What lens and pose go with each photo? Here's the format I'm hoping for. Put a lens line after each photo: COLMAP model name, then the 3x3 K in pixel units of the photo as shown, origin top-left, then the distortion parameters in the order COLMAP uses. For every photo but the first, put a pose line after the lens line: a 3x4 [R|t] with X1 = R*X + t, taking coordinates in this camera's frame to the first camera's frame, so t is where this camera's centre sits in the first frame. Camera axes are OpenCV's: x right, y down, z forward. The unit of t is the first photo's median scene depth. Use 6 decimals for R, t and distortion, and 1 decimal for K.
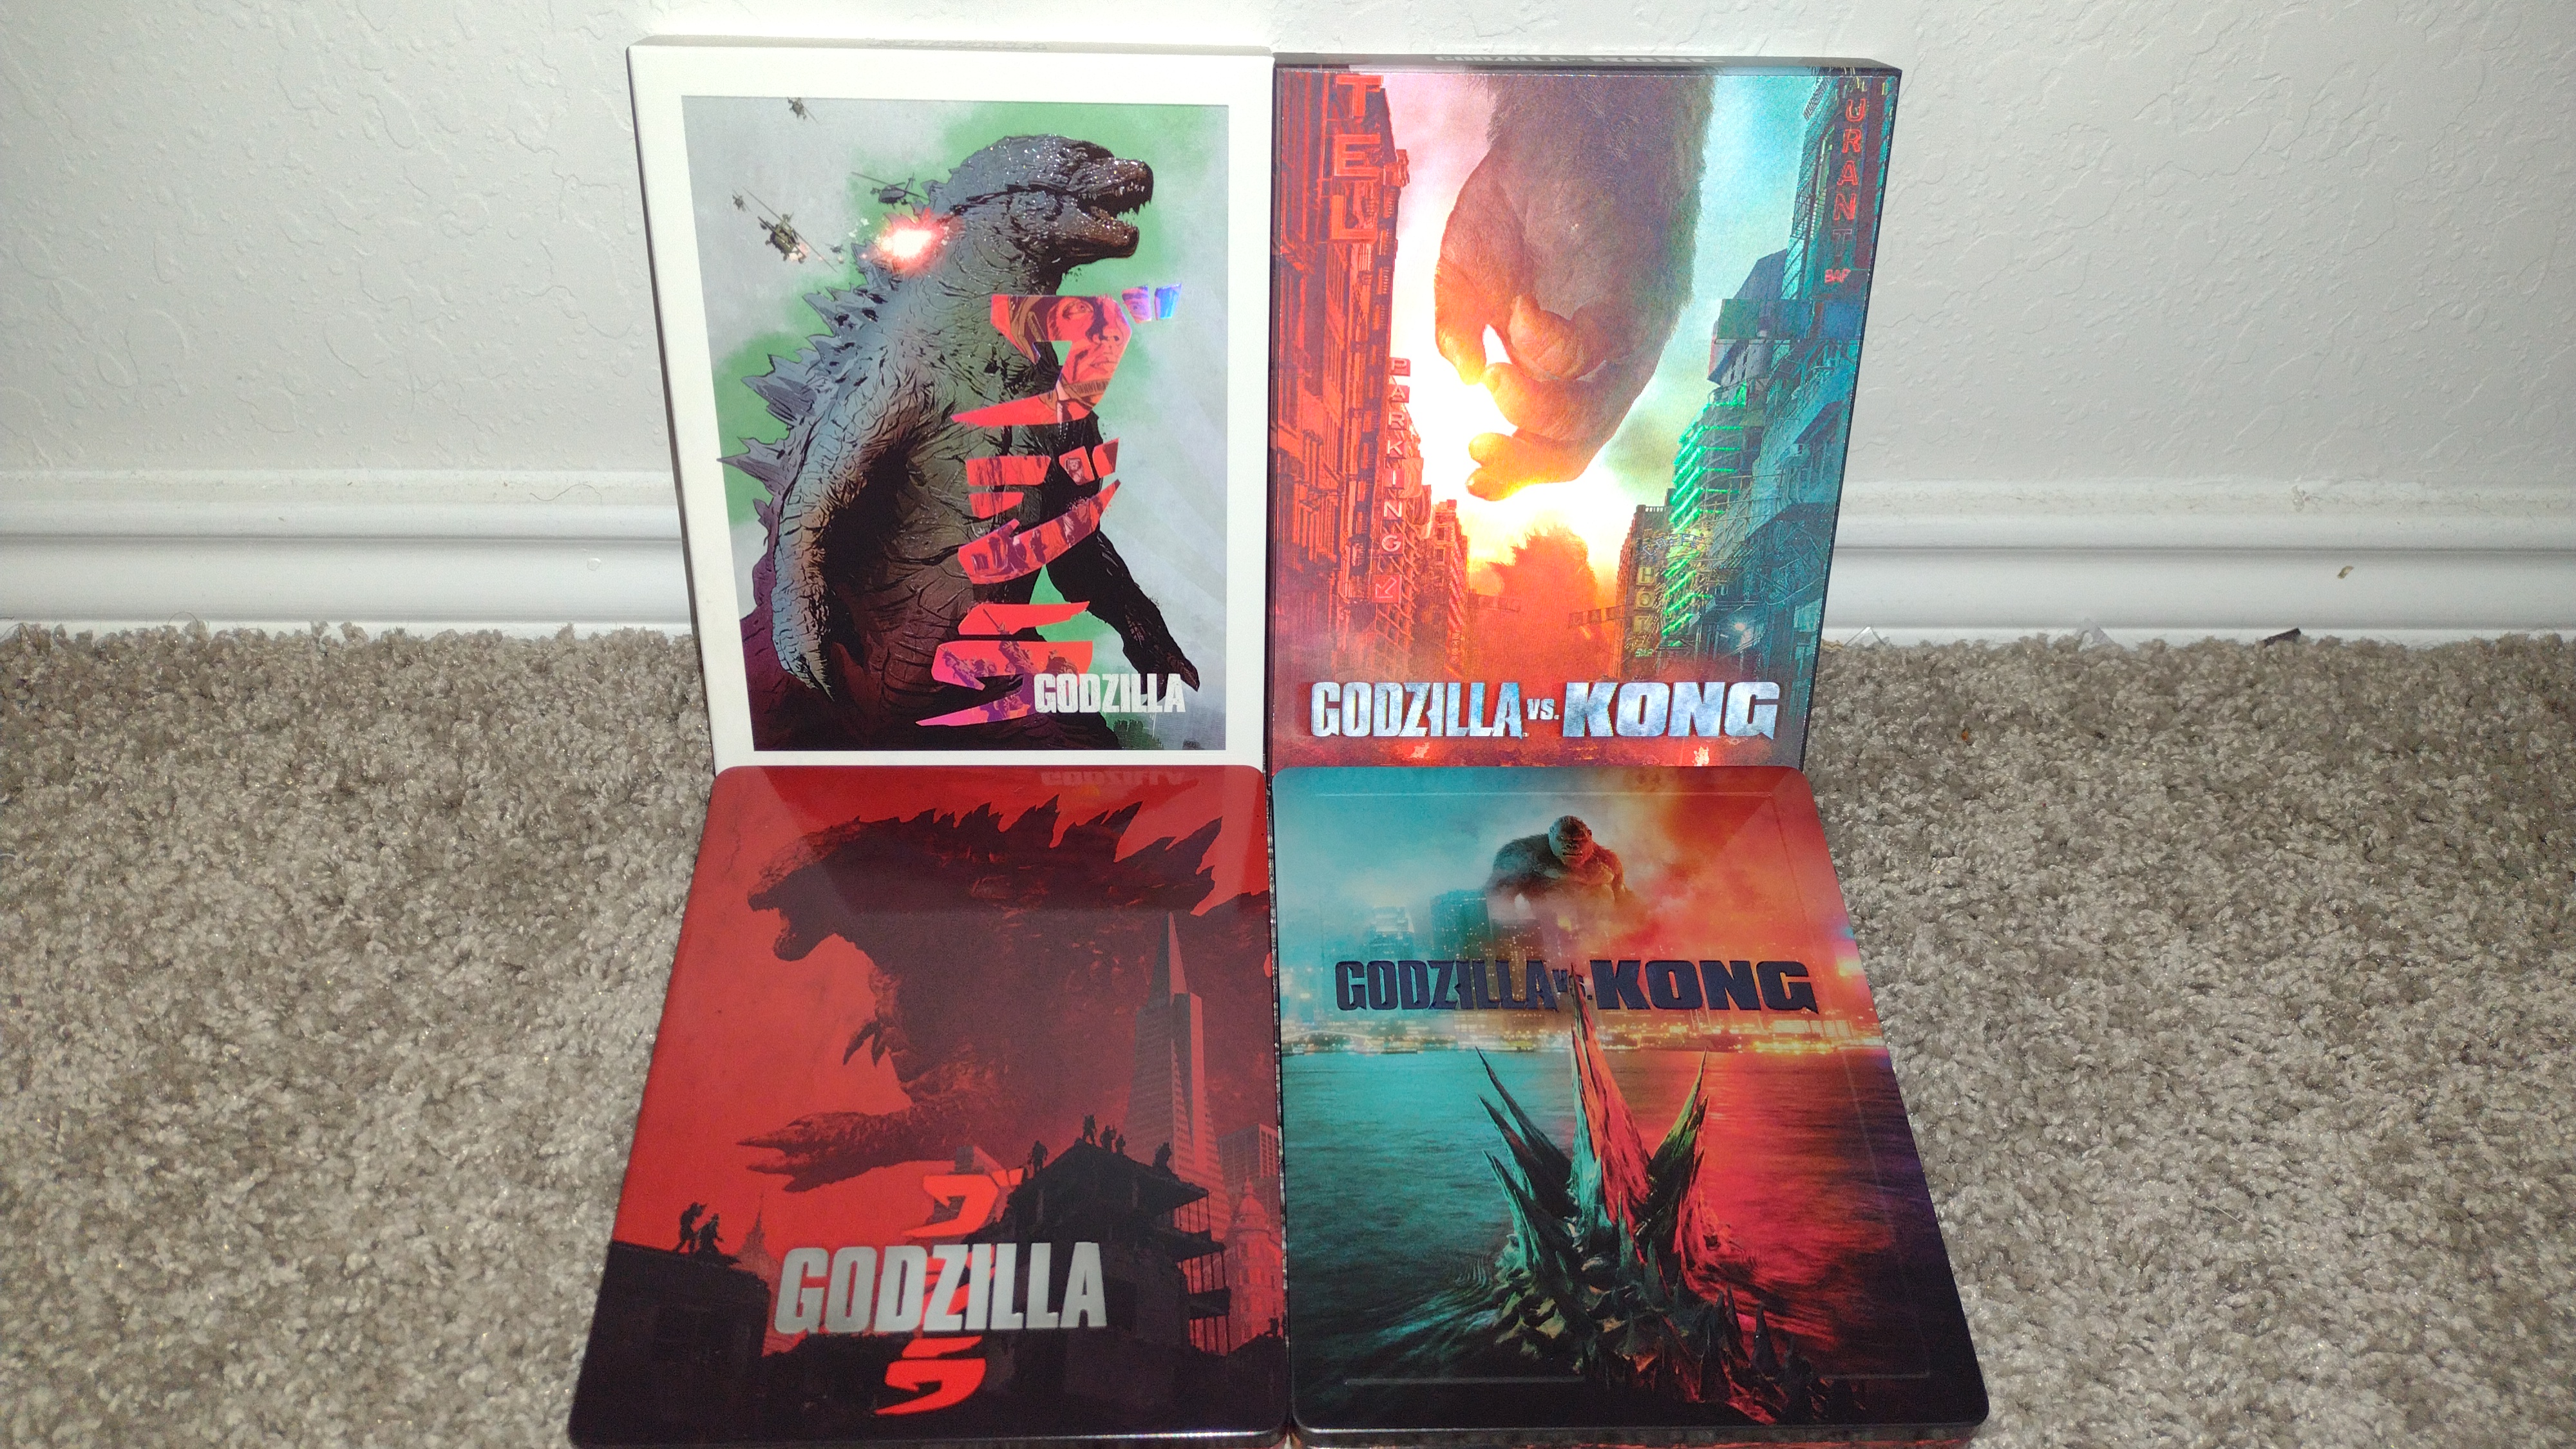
lens RADIAL K [[1941.7, 0, 1271.8], [0, 1941.7, 717.1], [0, 0, 1]] dist [0.020478, -0.005358]
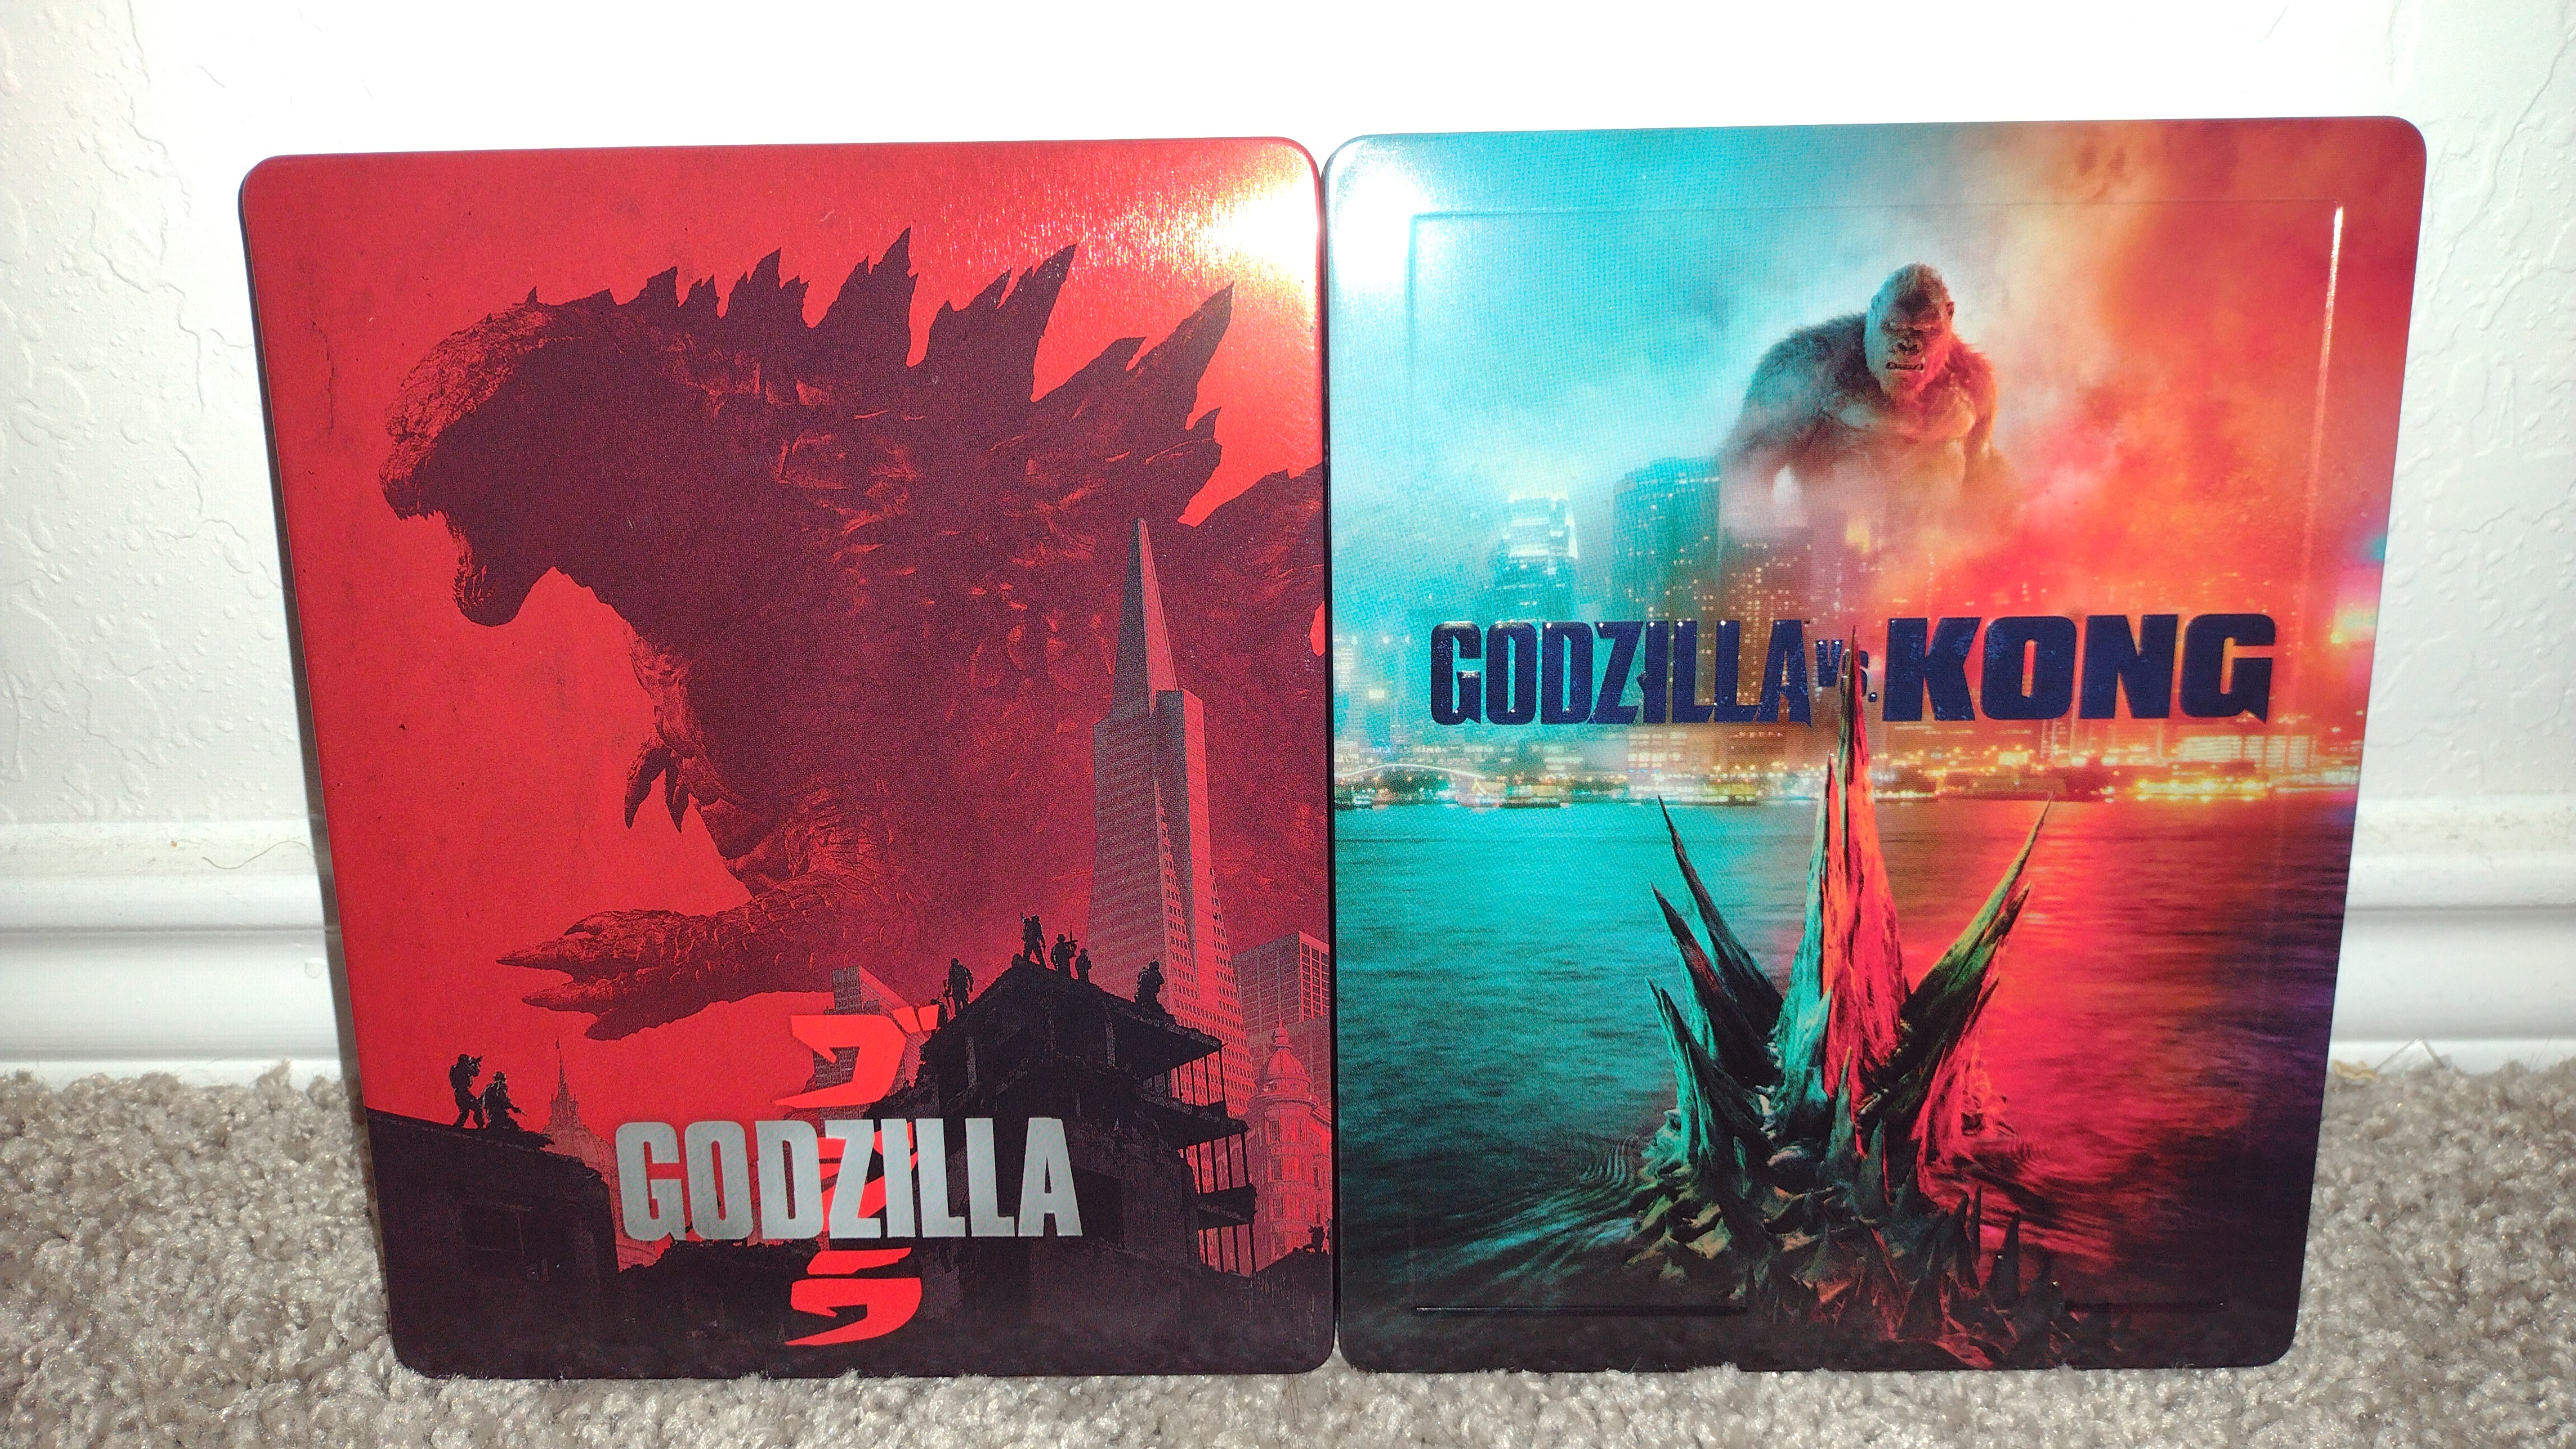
lens RADIAL K [[1933.0, 0, 1288.0], [0, 1933.0, 724.5], [0, 0, 1]] dist [-0.011178, -0.004099]
pose [[0.998099, -0.020555, -0.058101, -0.000302], [0.011267, 0.987710, -0.155893, -0.057604], [0.060591, 0.154942, 0.986064, 0.412491]]
